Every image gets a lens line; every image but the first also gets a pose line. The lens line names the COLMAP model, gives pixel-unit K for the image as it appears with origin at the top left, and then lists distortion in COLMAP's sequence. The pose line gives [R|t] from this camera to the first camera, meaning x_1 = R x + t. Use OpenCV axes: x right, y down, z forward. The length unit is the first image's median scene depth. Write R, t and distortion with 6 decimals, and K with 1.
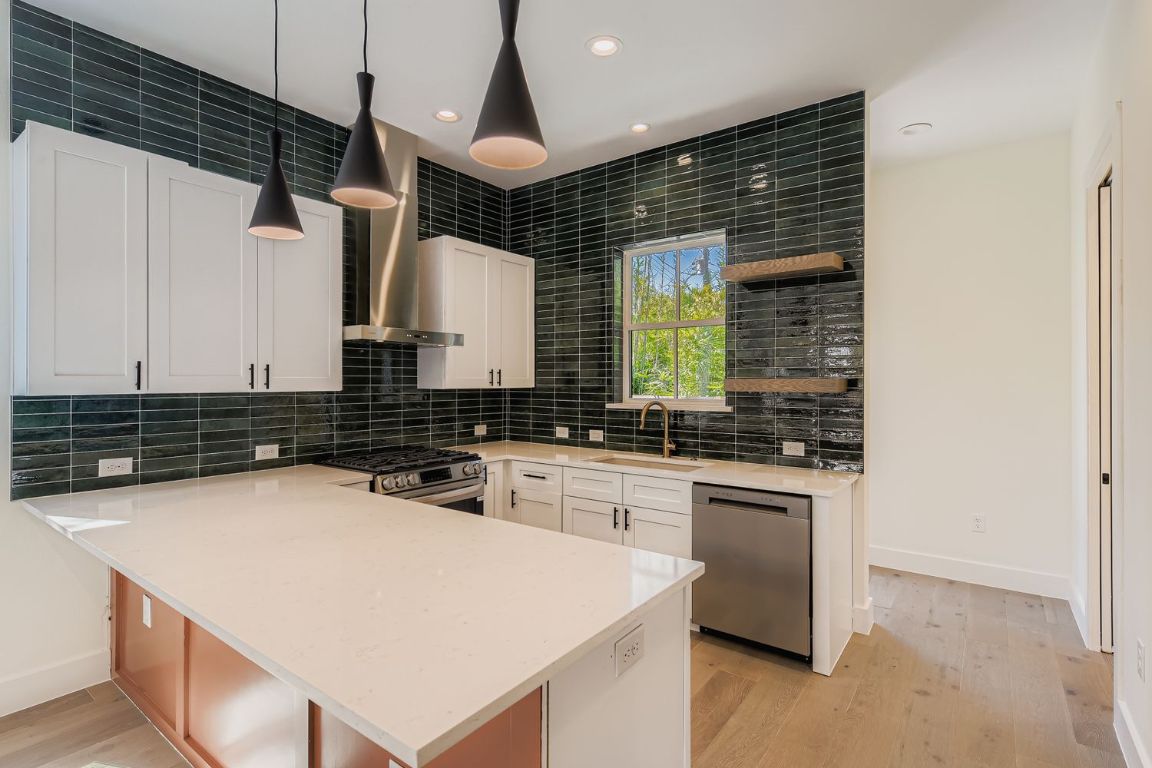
lens RADIAL K [[547.0, 0, 575.5], [0, 547.0, 378.7], [0, 0, 1]] dist [0.005107, 0.000307]
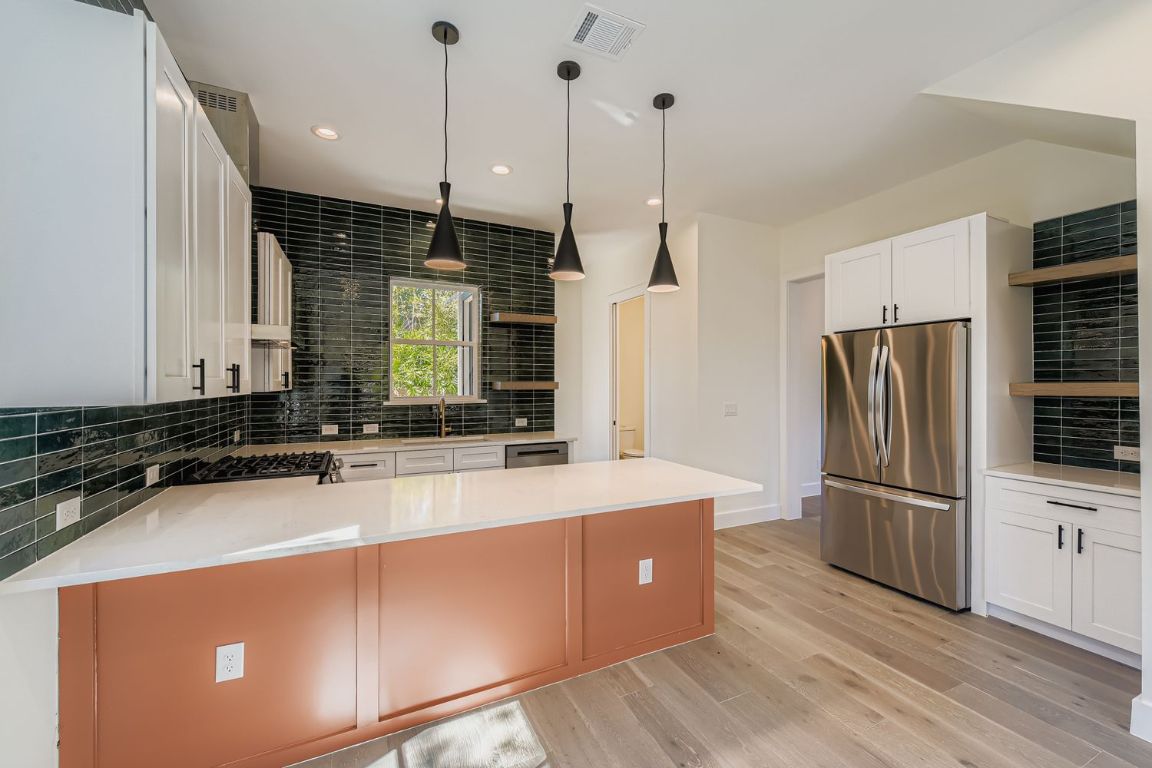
lens RADIAL K [[466.8, 0, 582.9], [0, 466.8, 381.5], [0, 0, 1]] dist [0.008224, -0.000642]
pose [[0.463224, 0.002705, 0.886237, -0.767337], [-0.004157, 0.999991, -0.000879, -0.001266], [-0.886232, -0.003276, 0.463231, 0.128750]]
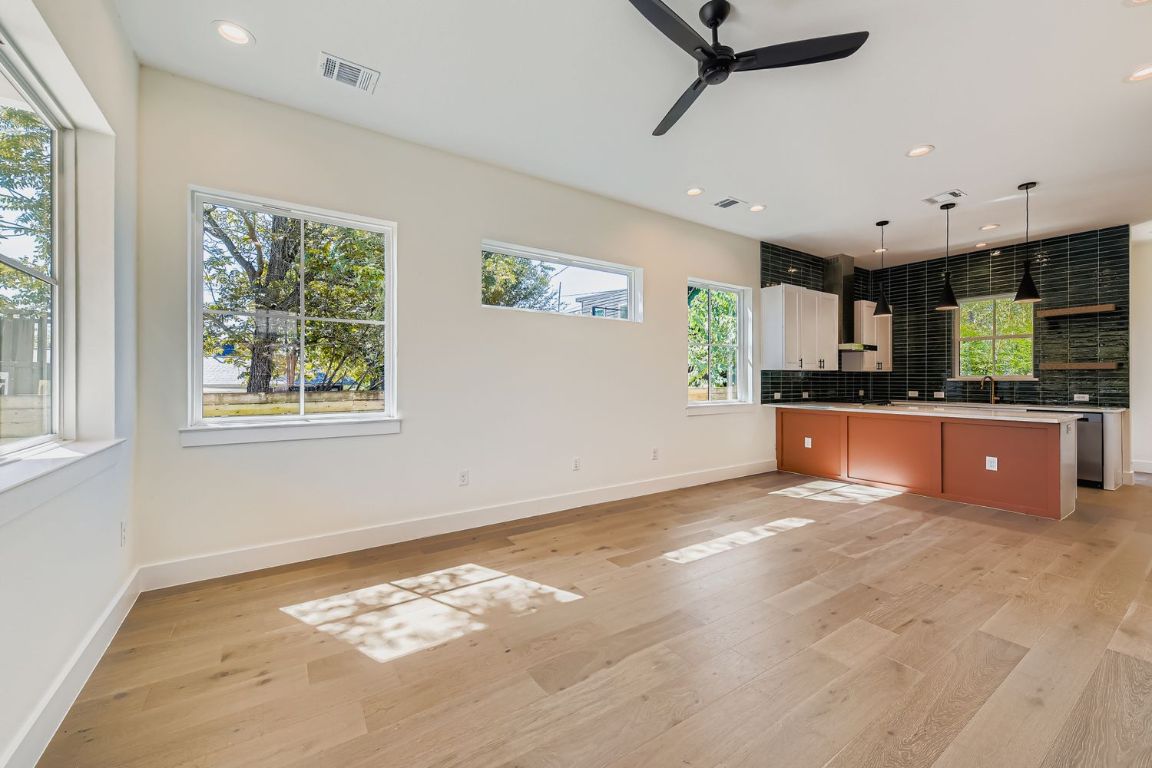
lens RADIAL K [[456.0, 0, 579.0], [0, 456.0, 376.6], [0, 0, 1]] dist [0.012371, -0.001067]
pose [[0.943077, -0.003185, -0.332559, -0.743637], [0.002811, 0.999995, -0.001606, 0.042842], [0.332563, 0.000580, 0.943081, -1.167593]]
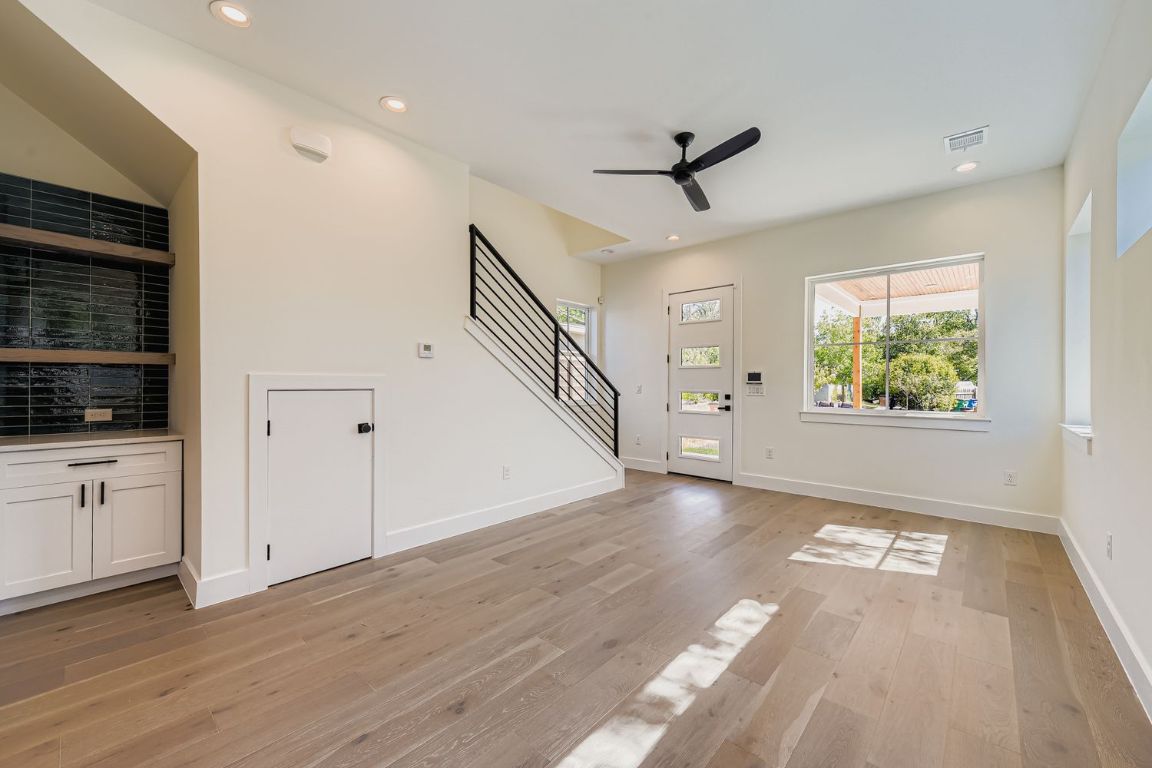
lens RADIAL K [[456.0, 0, 577.1], [0, 456.0, 386.2], [0, 0, 1]] dist [0.012371, -0.001067]
pose [[-0.995723, -0.001604, 0.092373, -0.646545], [-0.001785, 0.999997, -0.001870, 0.055918], [-0.092370, -0.002027, -0.995723, 0.459824]]
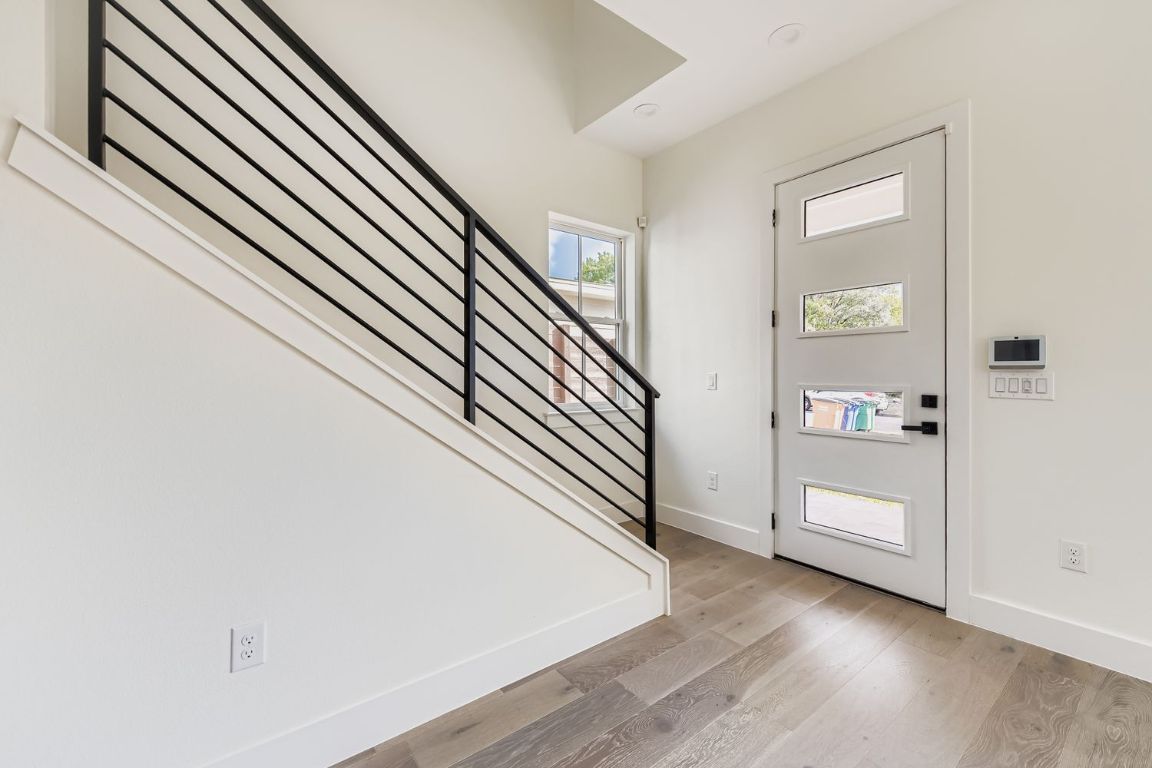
lens RADIAL K [[466.8, 0, 576.8], [0, 466.8, 378.5], [0, 0, 1]] dist [0.008224, -0.000642]
pose [[-0.962322, 0.002384, 0.271902, -0.716408], [0.001885, 0.999996, -0.002100, 0.057614], [-0.271906, -0.001508, -0.962323, -0.374105]]
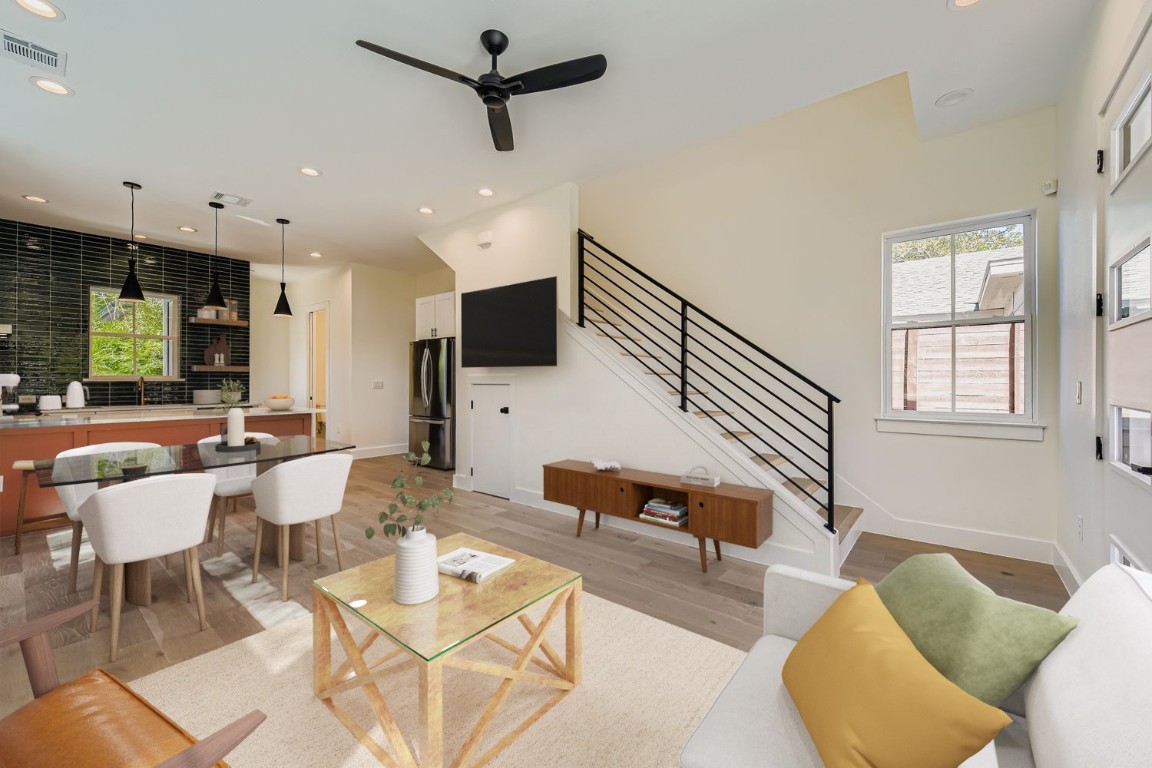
lens RADIAL K [[456.0, 0, 584.1], [0, 456.0, 376.4], [0, 0, 1]] dist [0.012371, -0.001067]
pose [[0.043769, 0.006649, 0.999020, -1.459080], [-0.004622, 0.999969, -0.006452, 0.046058], [-0.999031, -0.004335, 0.043799, -0.662103]]
